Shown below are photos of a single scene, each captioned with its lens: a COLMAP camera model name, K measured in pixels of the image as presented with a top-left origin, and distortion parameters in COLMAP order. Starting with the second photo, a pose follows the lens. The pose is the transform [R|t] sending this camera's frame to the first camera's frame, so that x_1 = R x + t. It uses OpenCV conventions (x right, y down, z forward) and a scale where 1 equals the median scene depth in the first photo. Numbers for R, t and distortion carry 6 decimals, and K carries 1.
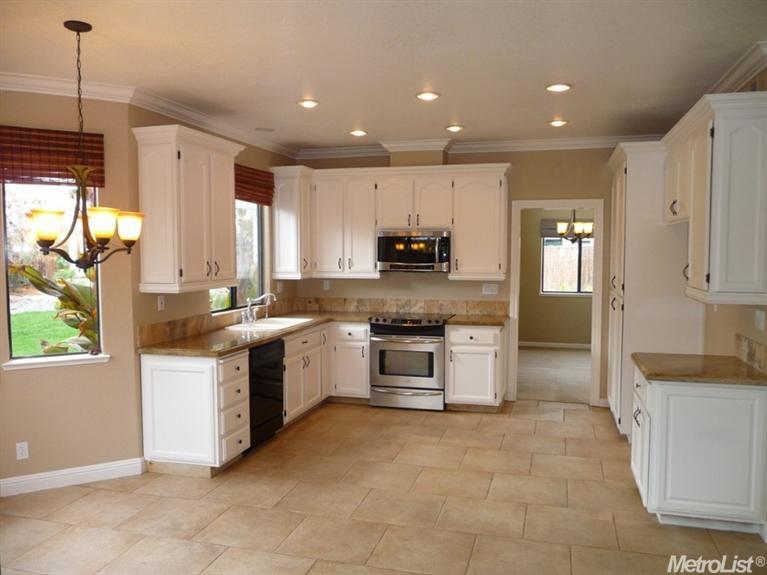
lens RADIAL K [[632.5, 0, 381.4], [0, 632.5, 291.1], [0, 0, 1]] dist [-0.048803, 0.053833]
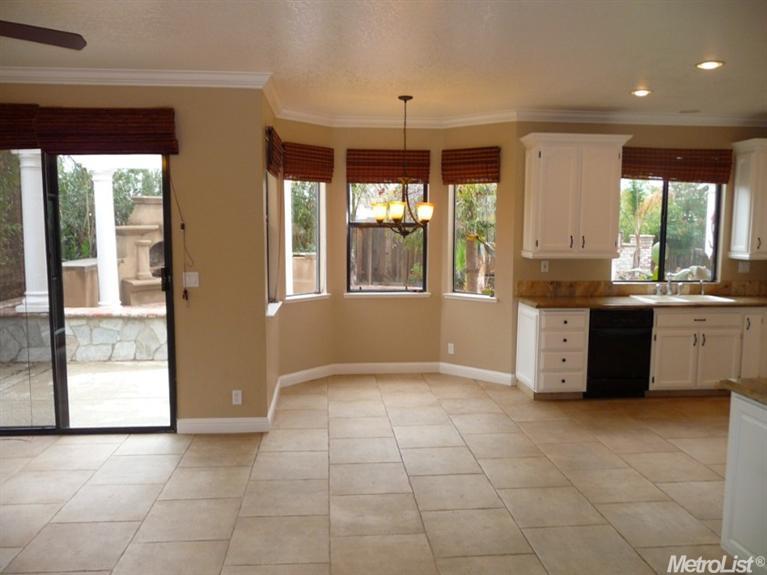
lens RADIAL K [[632.5, 0, 381.4], [0, 632.5, 291.1], [0, 0, 1]] dist [-0.048803, 0.053833]
pose [[0.352030, 0.103216, -0.930280, 0.702720], [-0.068231, 0.994087, 0.084476, -0.016713], [0.933498, 0.033736, 0.356991, 0.189624]]
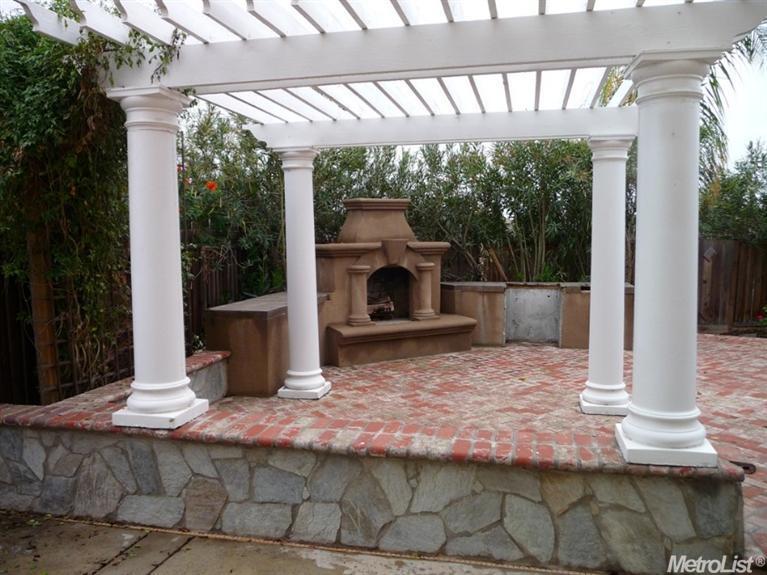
lens RADIAL K [[632.5, 0, 381.4], [0, 632.5, 291.1], [0, 0, 1]] dist [-0.048803, 0.053833]
pose [[0.038317, 0.085172, -0.995629, -0.259380], [-0.058230, 0.994858, 0.082865, -0.014486], [0.997568, 0.054801, 0.043080, 0.183146]]
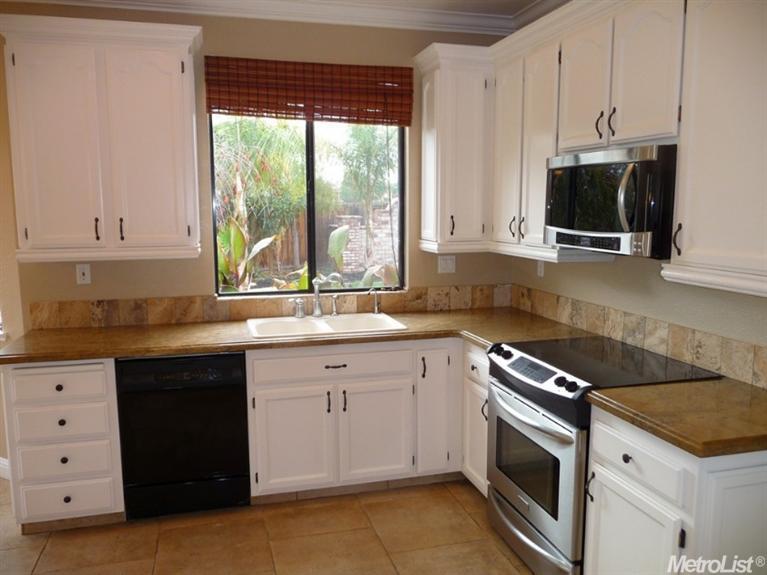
lens RADIAL K [[632.5, 0, 381.4], [0, 632.5, 291.1], [0, 0, 1]] dist [-0.048803, 0.053833]
pose [[0.514247, 0.113628, -0.850082, 0.411628], [-0.054166, 0.993509, 0.100033, -0.048661], [0.855930, -0.005396, 0.517064, 0.841277]]
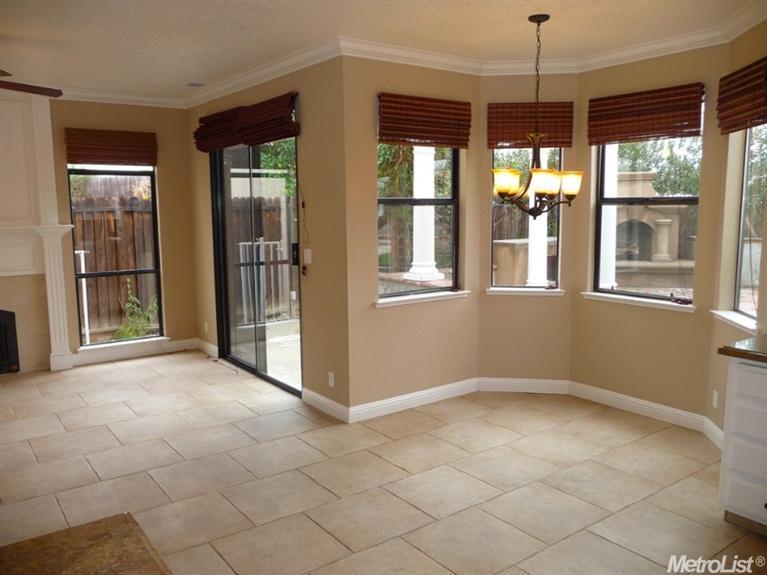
lens RADIAL K [[632.5, 0, 381.4], [0, 632.5, 291.1], [0, 0, 1]] dist [-0.048803, 0.053833]
pose [[-0.617225, 0.114780, -0.778370, 0.426984], [-0.044464, 0.982632, 0.180160, -0.061922], [0.785530, 0.145809, -0.601401, 0.926114]]
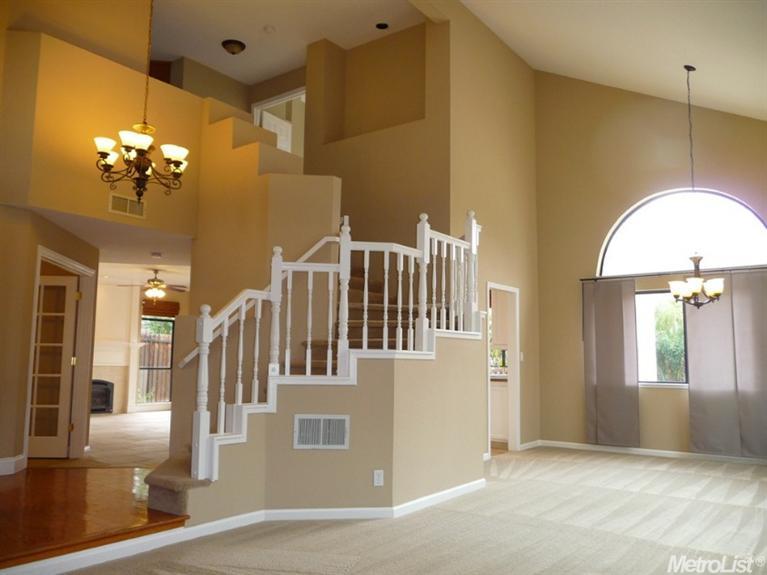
lens RADIAL K [[632.5, 0, 381.4], [0, 632.5, 291.1], [0, 0, 1]] dist [-0.048803, 0.053833]
pose [[-0.353207, -0.102576, -0.929905, 1.897003], [-0.070466, 0.994064, -0.082888, -0.012480], [0.932888, 0.036249, -0.358339, 1.540568]]
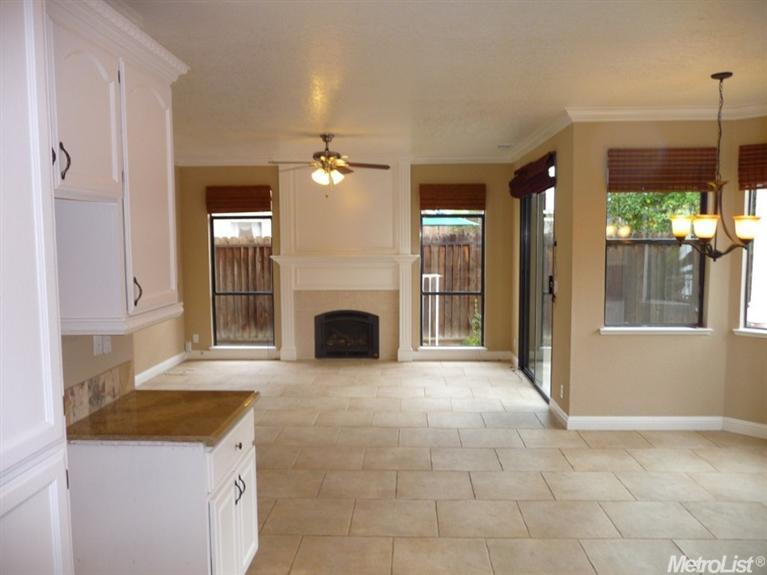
lens RADIAL K [[632.5, 0, 381.4], [0, 632.5, 291.1], [0, 0, 1]] dist [-0.048803, 0.053833]
pose [[-0.974801, 0.026996, -0.221435, 0.307558], [-0.006986, 0.988469, 0.151263, -0.098613], [0.222965, 0.148998, -0.963372, 1.283873]]
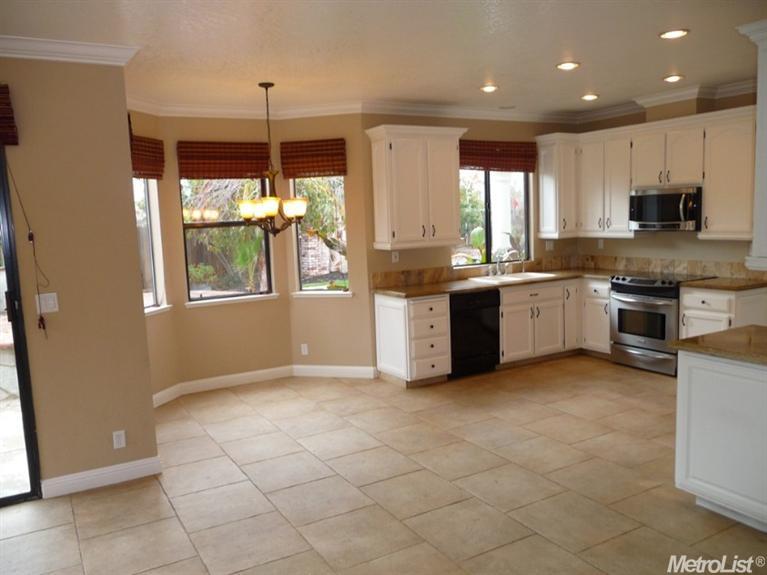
lens RADIAL K [[632.5, 0, 381.4], [0, 632.5, 291.1], [0, 0, 1]] dist [-0.048803, 0.053833]
pose [[0.710555, 0.058409, -0.701213, 0.531406], [-0.008342, 0.997178, 0.074609, -0.008315], [0.703592, -0.047165, 0.709037, 0.015887]]
